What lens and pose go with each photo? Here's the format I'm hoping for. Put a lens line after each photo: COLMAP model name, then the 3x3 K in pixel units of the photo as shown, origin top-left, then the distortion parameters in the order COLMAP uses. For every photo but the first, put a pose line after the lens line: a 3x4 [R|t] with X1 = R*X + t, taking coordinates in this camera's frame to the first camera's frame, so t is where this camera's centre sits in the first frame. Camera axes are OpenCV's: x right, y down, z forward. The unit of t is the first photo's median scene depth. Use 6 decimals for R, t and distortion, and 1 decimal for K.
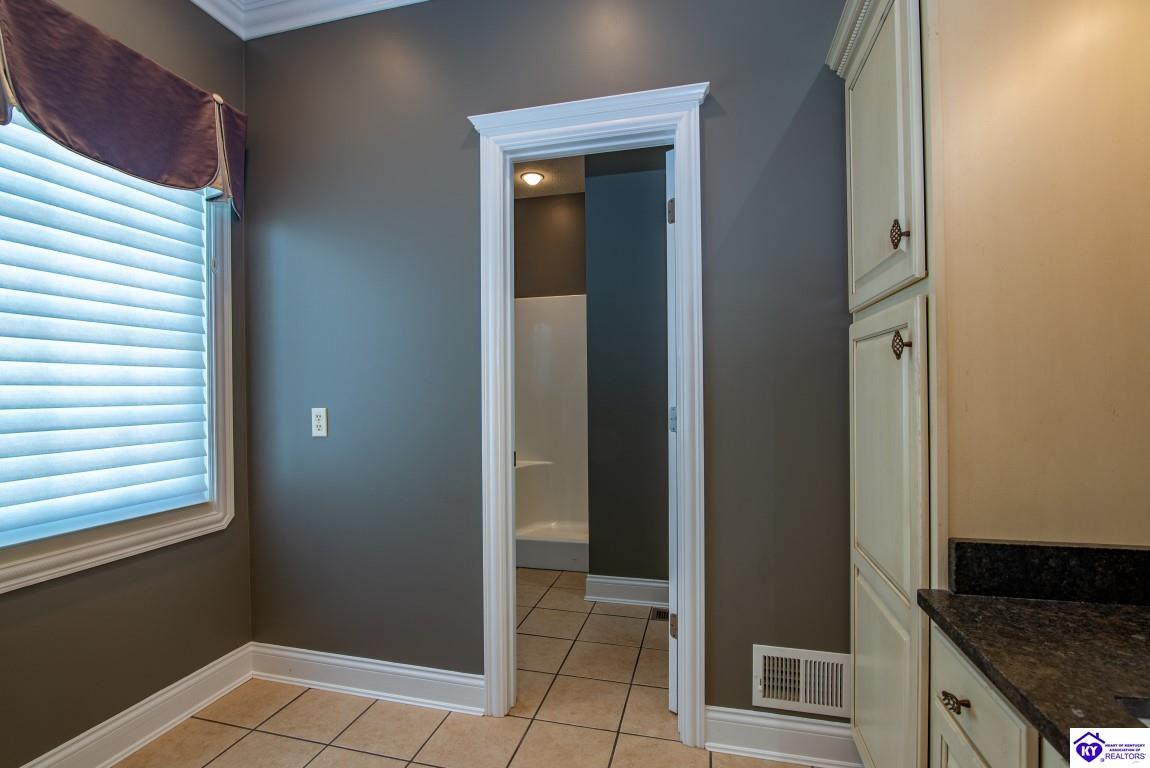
lens RADIAL K [[533.2, 0, 571.7], [0, 533.2, 393.1], [0, 0, 1]] dist [-0.019858, -0.000159]
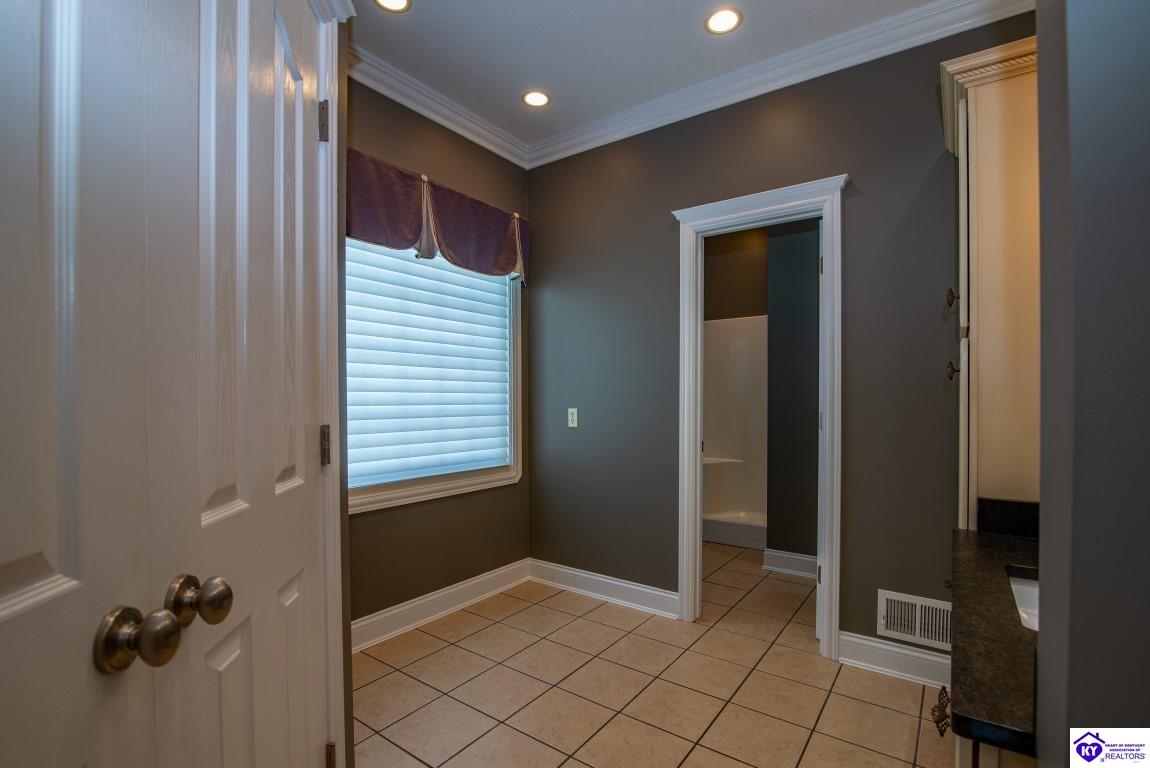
lens RADIAL K [[533.2, 0, 571.7], [0, 533.2, 393.1], [0, 0, 1]] dist [-0.019858, -0.000159]
pose [[0.929239, 0.007686, -0.369400, 0.095078], [-0.013506, 0.999822, -0.013171, 0.004677], [0.369233, 0.017228, 0.929177, -0.461881]]
